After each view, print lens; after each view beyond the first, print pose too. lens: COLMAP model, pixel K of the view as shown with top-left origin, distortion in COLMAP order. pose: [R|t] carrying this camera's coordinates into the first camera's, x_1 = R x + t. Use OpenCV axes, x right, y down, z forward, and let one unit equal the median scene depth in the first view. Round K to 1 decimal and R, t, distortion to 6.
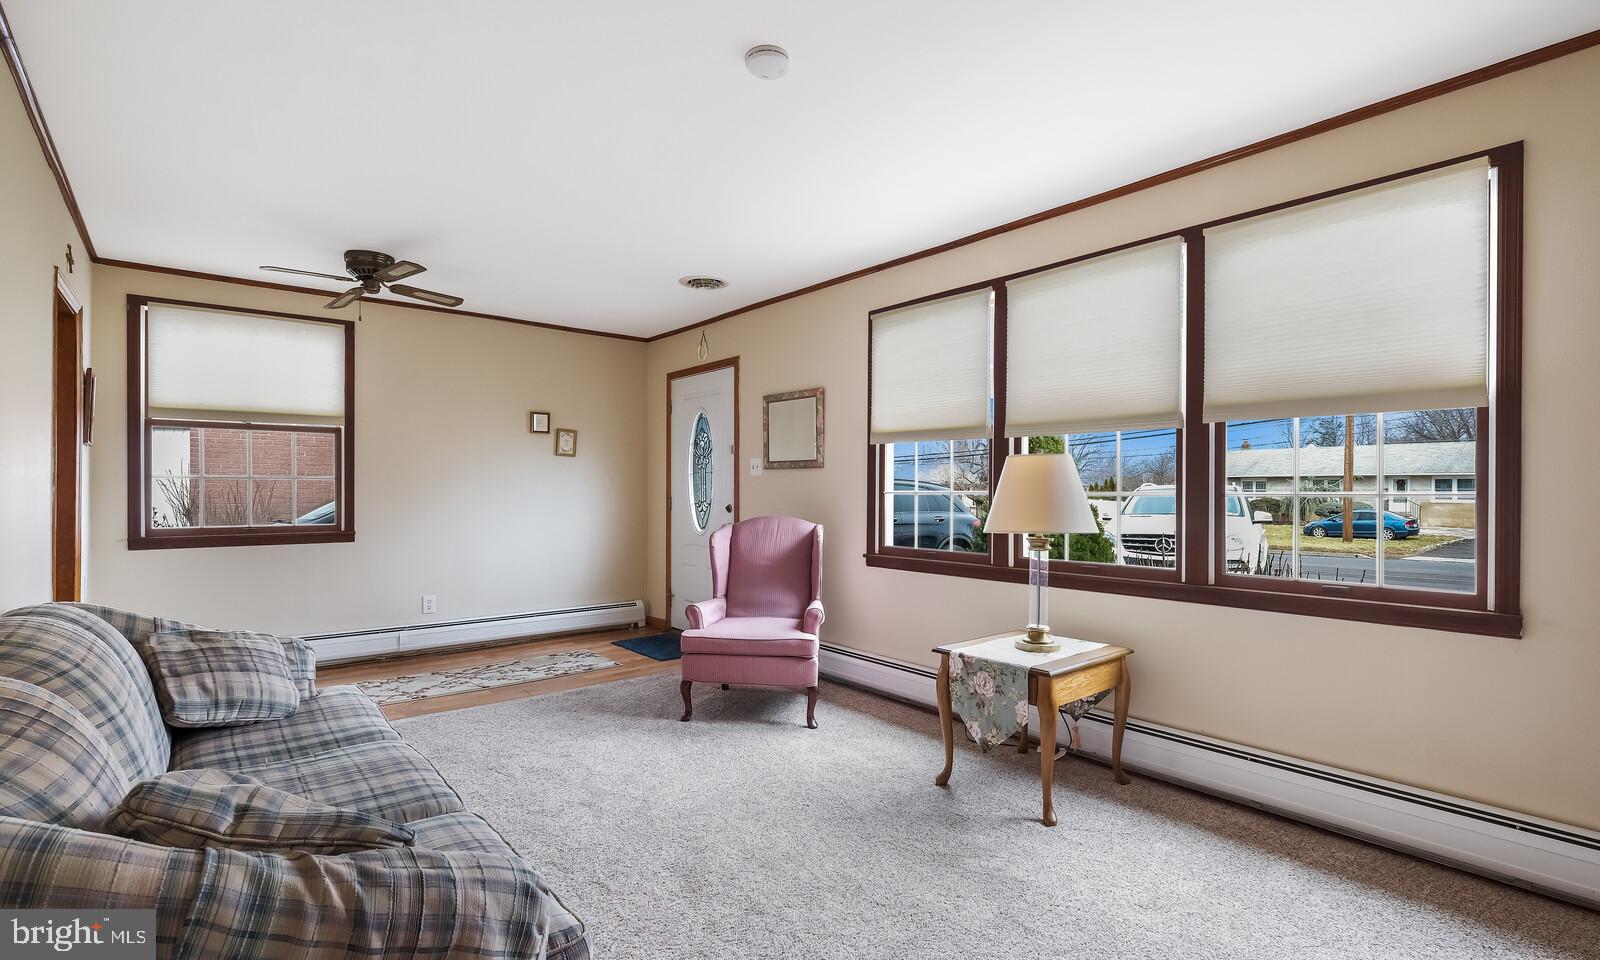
lens RADIAL K [[746.0, 0, 804.1], [0, 746.0, 485.0], [0, 0, 1]] dist [-0.000326, -0.002560]
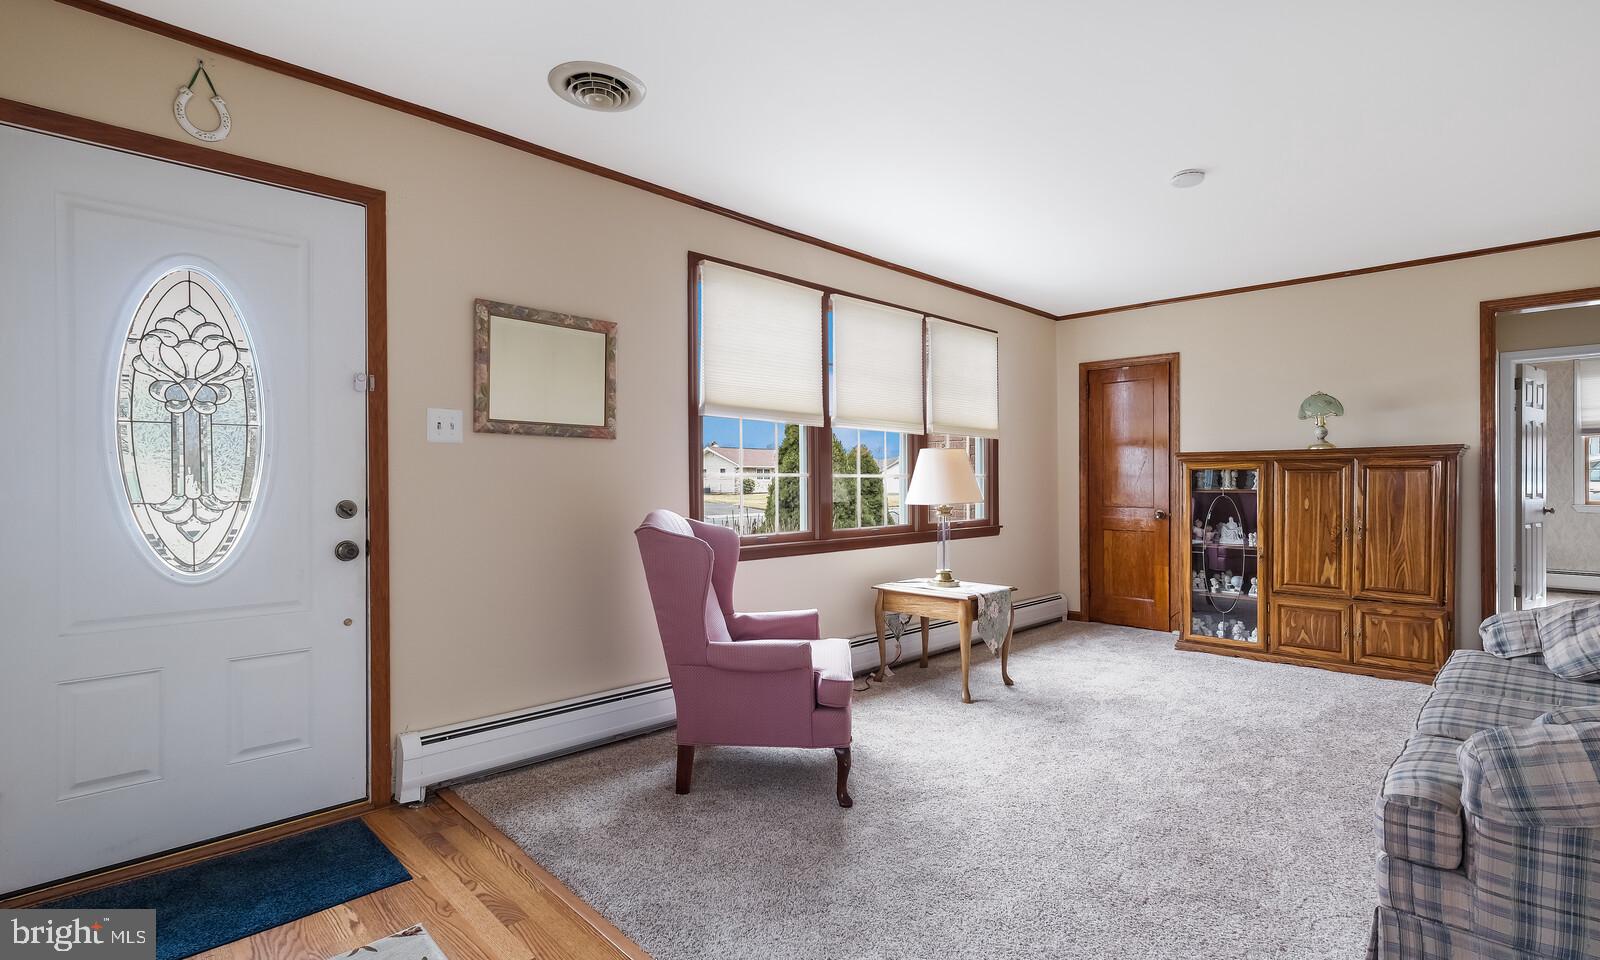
lens RADIAL K [[746.0, 0, 800.9], [0, 746.0, 485.2], [0, 0, 1]] dist [-0.000326, -0.002560]
pose [[-0.083678, -0.009564, 0.996447, -0.678206], [-0.006813, 0.999936, 0.009026, 0.011905], [-0.996470, -0.006034, -0.083738, 0.886028]]
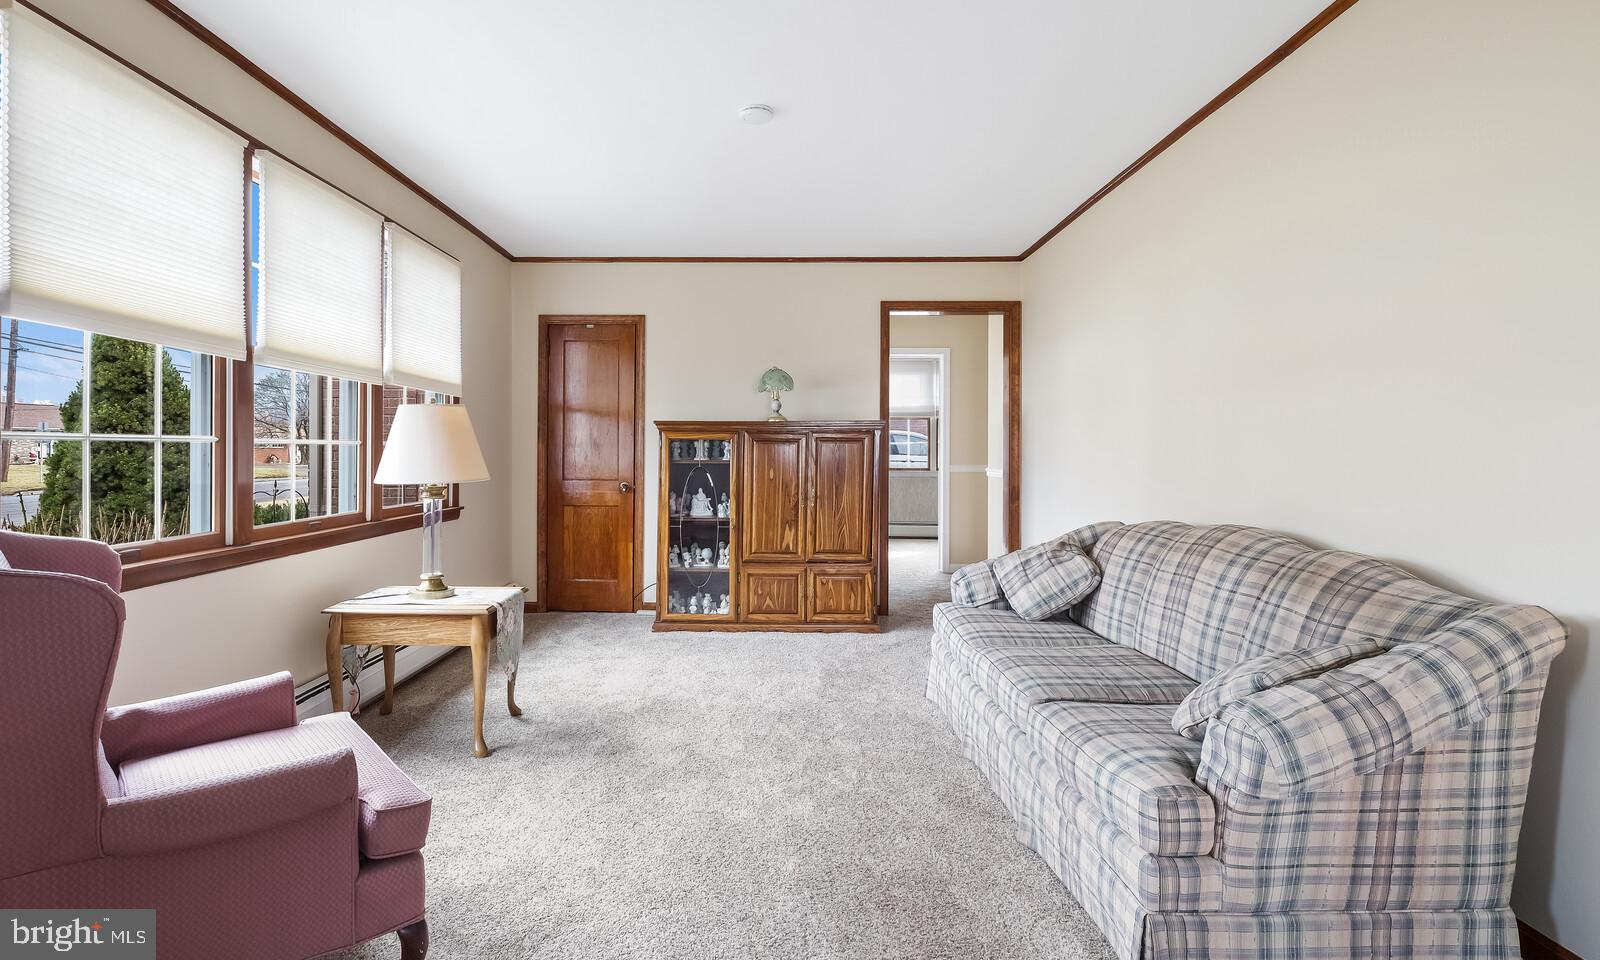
lens RADIAL K [[789.0, 0, 735.6], [0, 789.0, 446.1], [0, 0, 1]] dist [-0.002581, -0.001743]
pose [[-0.732214, -0.002911, 0.681069, -0.463821], [-0.011926, 0.999892, -0.008547, 0.012828], [-0.680971, -0.014381, -0.732170, 0.957353]]
